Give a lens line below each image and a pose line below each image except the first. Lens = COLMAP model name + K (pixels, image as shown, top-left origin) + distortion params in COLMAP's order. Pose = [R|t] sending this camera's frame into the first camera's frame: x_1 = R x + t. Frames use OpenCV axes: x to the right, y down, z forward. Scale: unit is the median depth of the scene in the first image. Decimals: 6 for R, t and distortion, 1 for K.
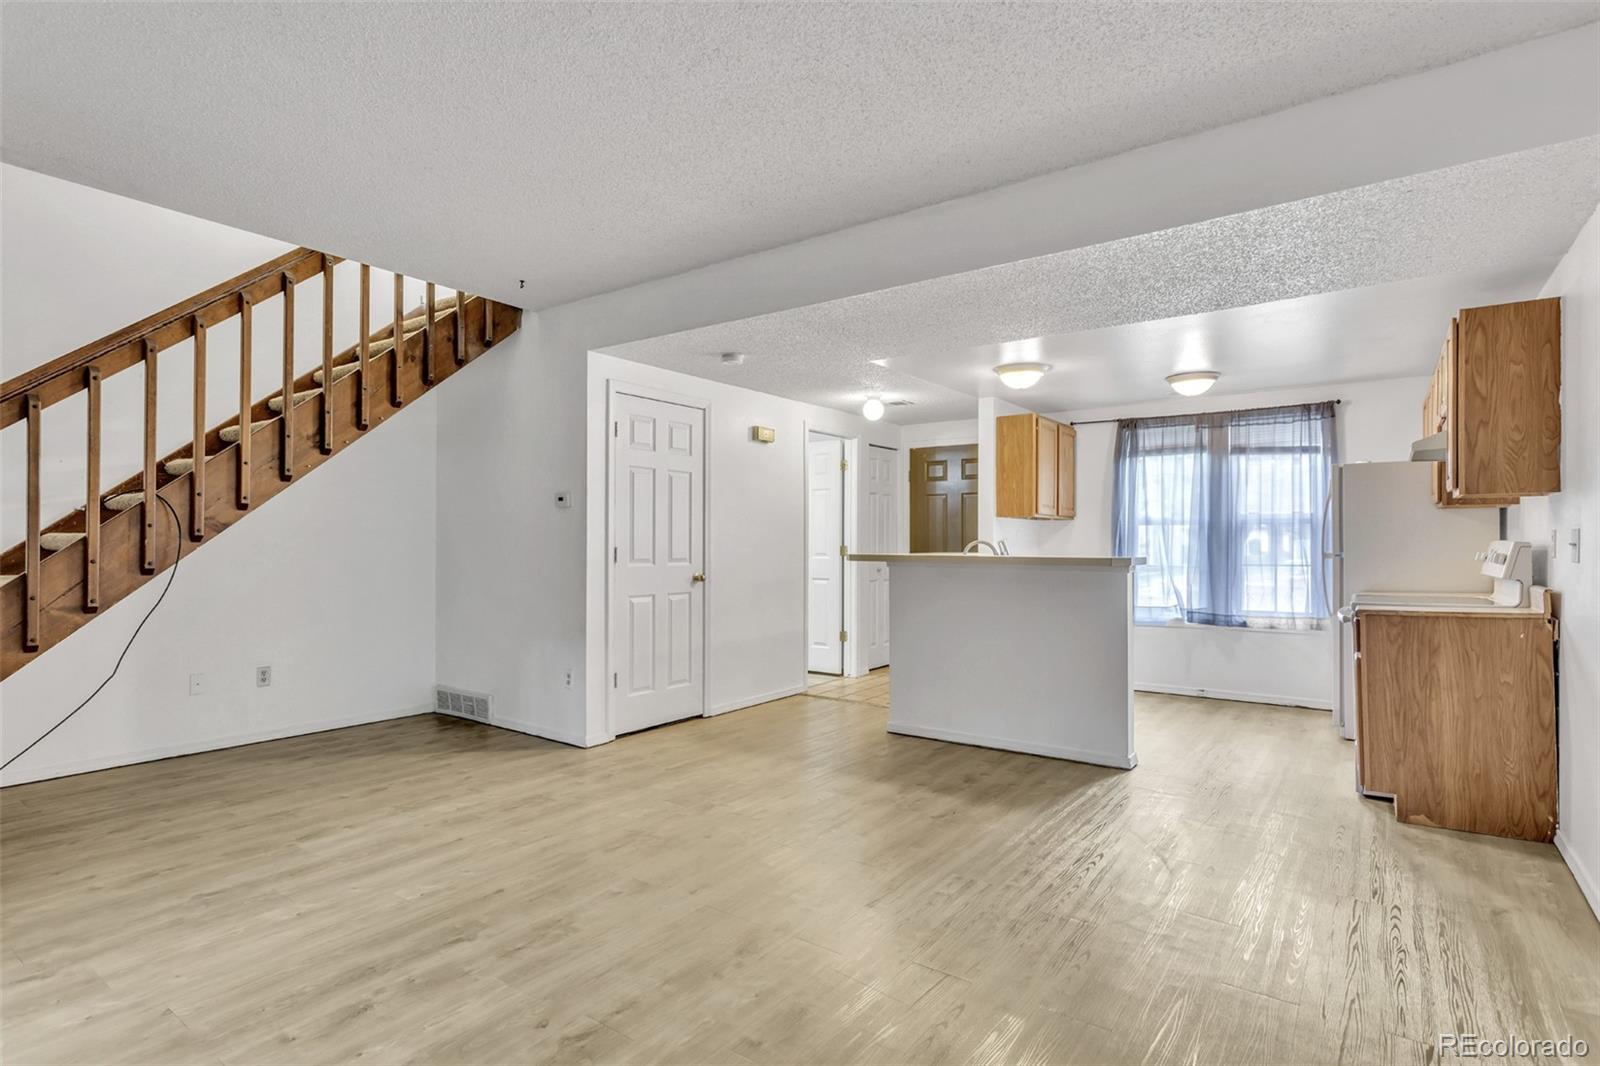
lens RADIAL K [[813.2, 0, 796.9], [0, 813.2, 530.9], [0, 0, 1]] dist [0.004240, 0.000976]
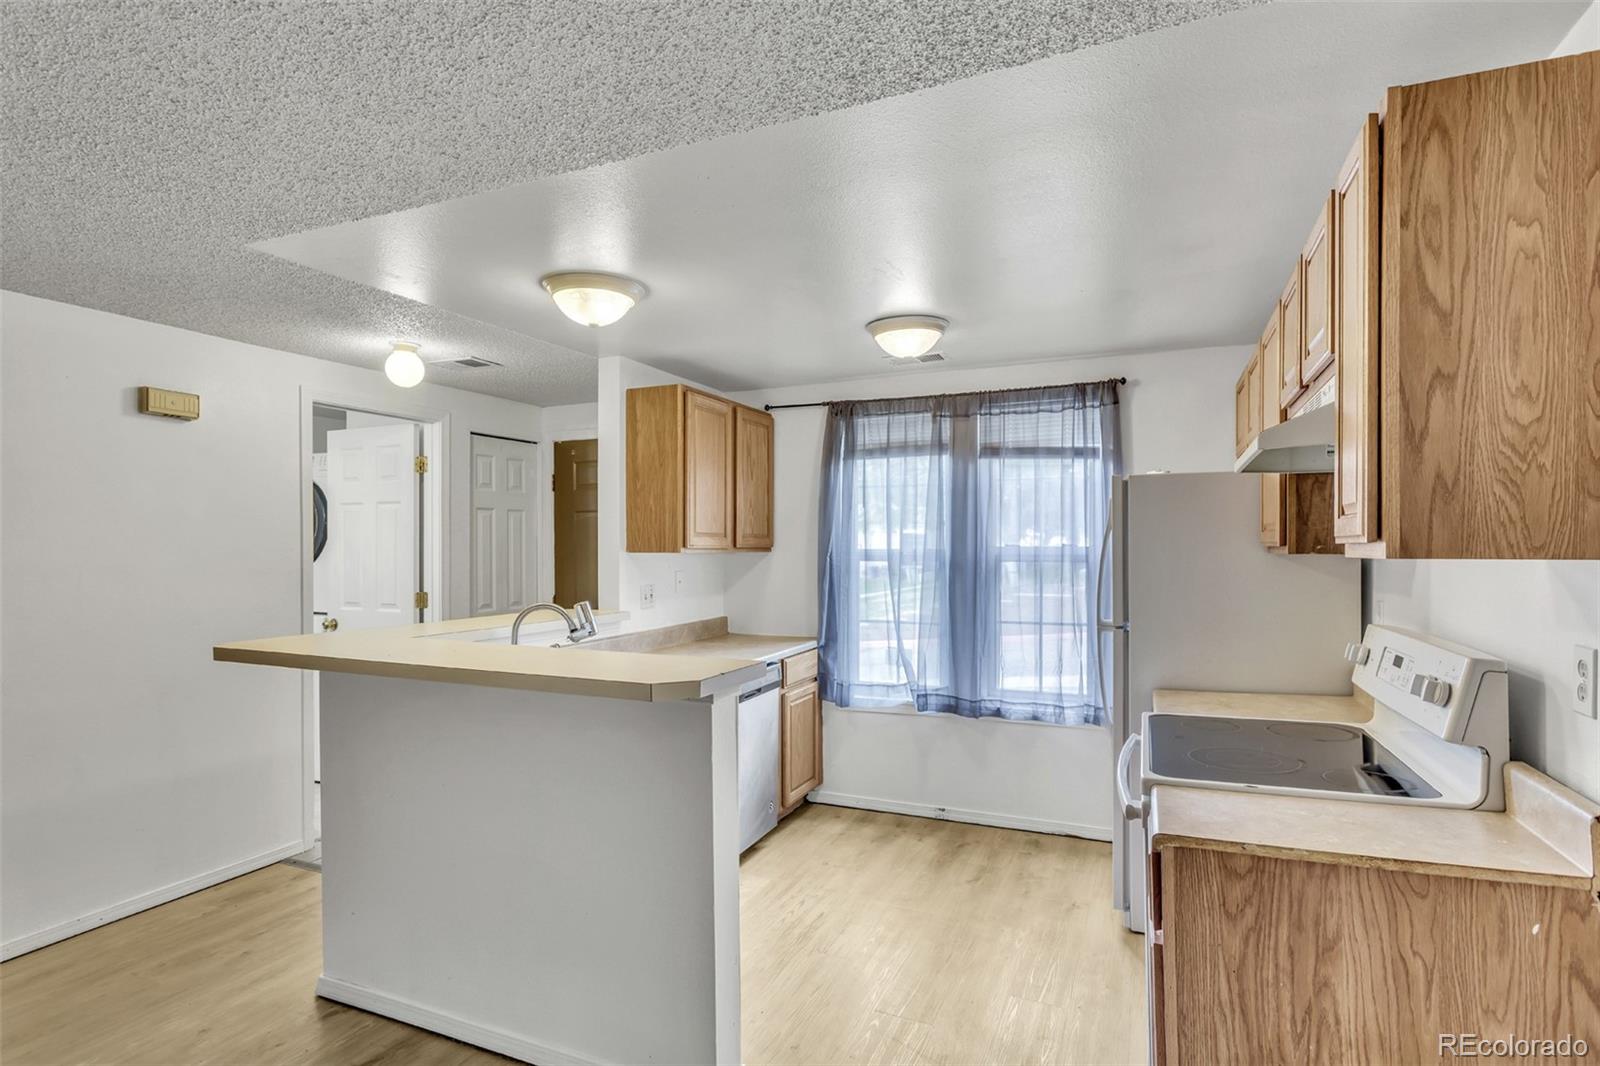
lens RADIAL K [[827.0, 0, 807.5], [0, 827.0, 536.5], [0, 0, 1]] dist [0.001330, 0.002156]
pose [[0.976755, -0.001082, 0.214358, 0.260367], [0.000563, 0.999997, 0.002481, -0.032354], [-0.214360, -0.002303, 0.976752, 0.384502]]
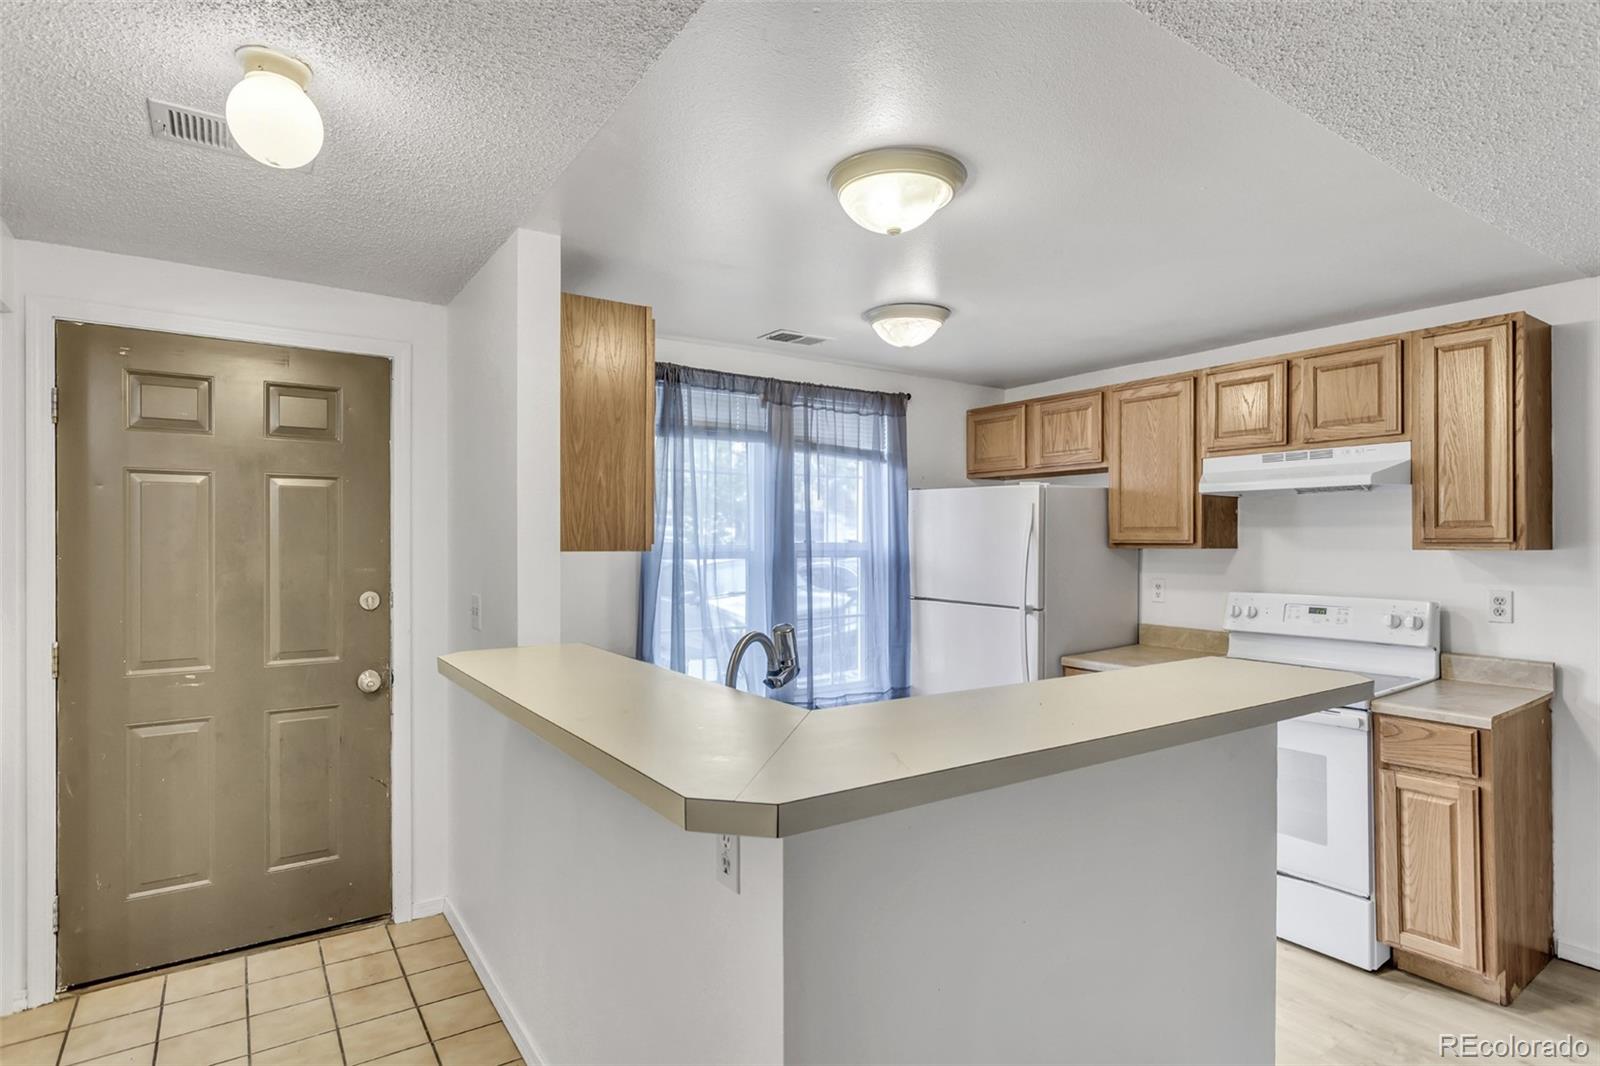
lens RADIAL K [[827.0, 0, 801.3], [0, 827.0, 538.3], [0, 0, 1]] dist [0.001330, 0.002156]
pose [[0.337810, -0.000574, 0.941214, -0.091890], [-0.013807, 0.999889, 0.005565, -0.028402], [-0.941113, -0.014876, 0.337765, 0.807707]]
